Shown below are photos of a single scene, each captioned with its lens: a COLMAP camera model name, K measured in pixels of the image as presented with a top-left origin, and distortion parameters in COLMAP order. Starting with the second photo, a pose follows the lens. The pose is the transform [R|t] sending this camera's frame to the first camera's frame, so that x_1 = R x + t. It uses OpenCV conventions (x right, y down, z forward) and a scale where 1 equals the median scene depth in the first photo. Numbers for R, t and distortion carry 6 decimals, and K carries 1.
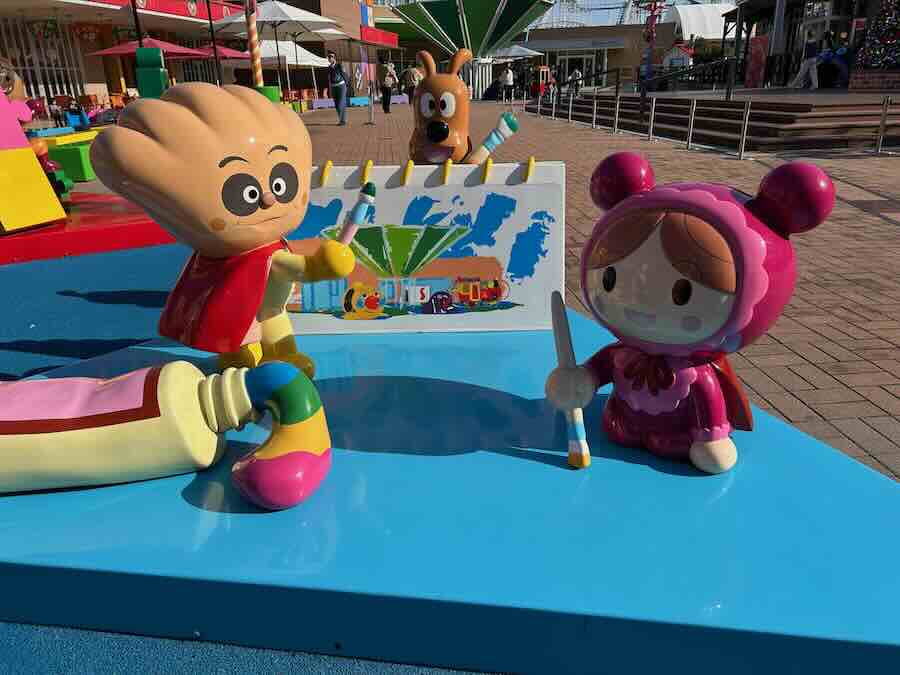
lens RADIAL K [[676.5, 0, 448.6], [0, 676.5, 334.4], [0, 0, 1]] dist [0.024987, -0.009189]
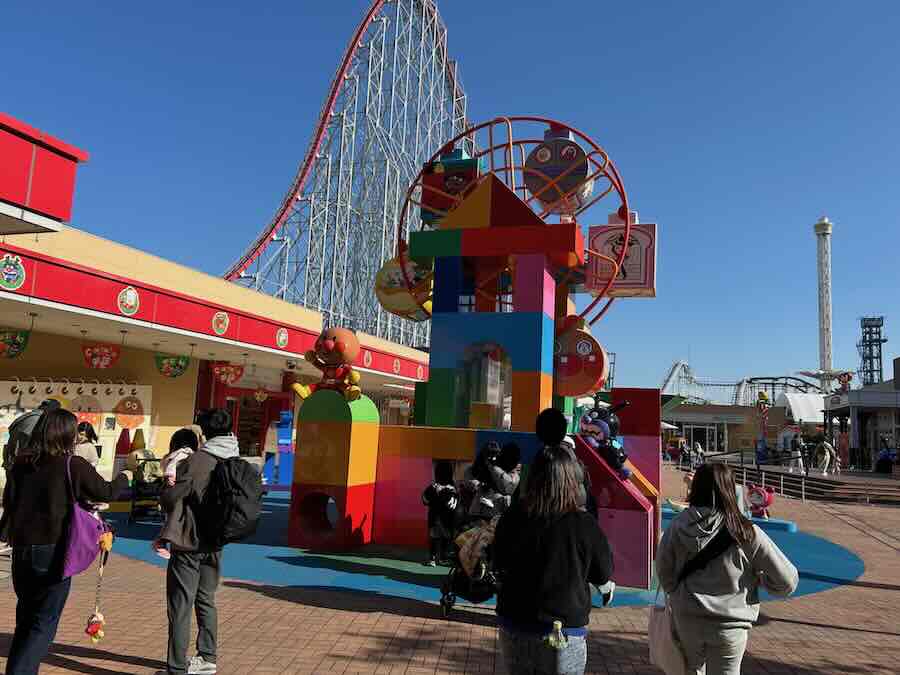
lens RADIAL K [[676.5, 0, 450.4], [0, 676.5, 336.8], [0, 0, 1]] dist [0.024987, -0.009189]
pose [[0.983554, 0.052948, -0.172681, -0.093800], [-0.127773, 0.879706, -0.458030, 0.113225], [0.127657, 0.472561, 0.872003, -0.352018]]
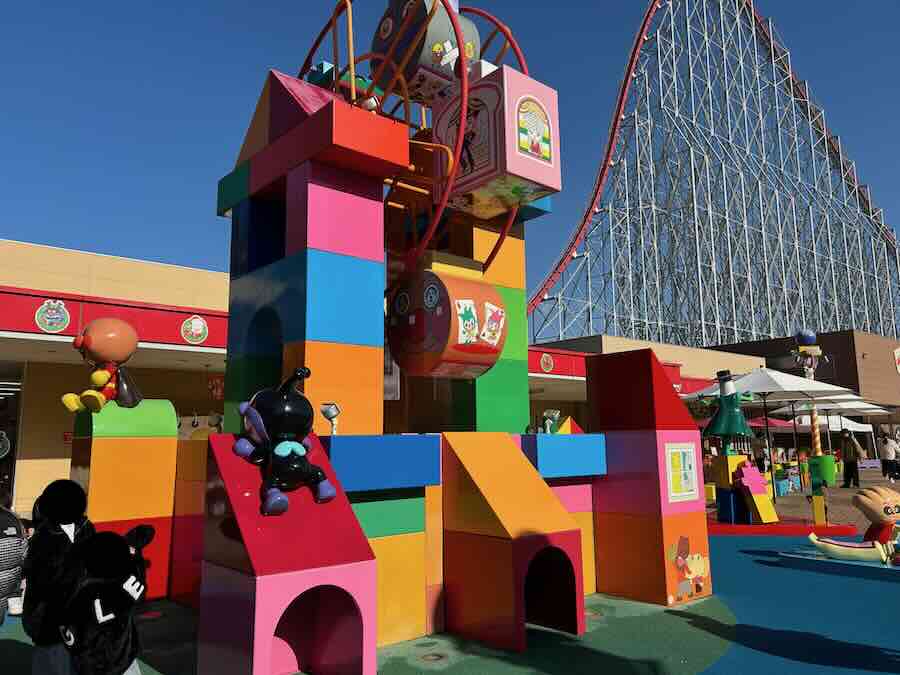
lens RADIAL K [[676.5, 0, 444.7], [0, 676.5, 331.9], [0, 0, 1]] dist [0.024987, -0.009189]
pose [[0.762571, -0.081276, -0.641779, 0.022982], [-0.235755, 0.888934, -0.392703, 0.059710], [0.602417, 0.450766, 0.658714, -0.211750]]
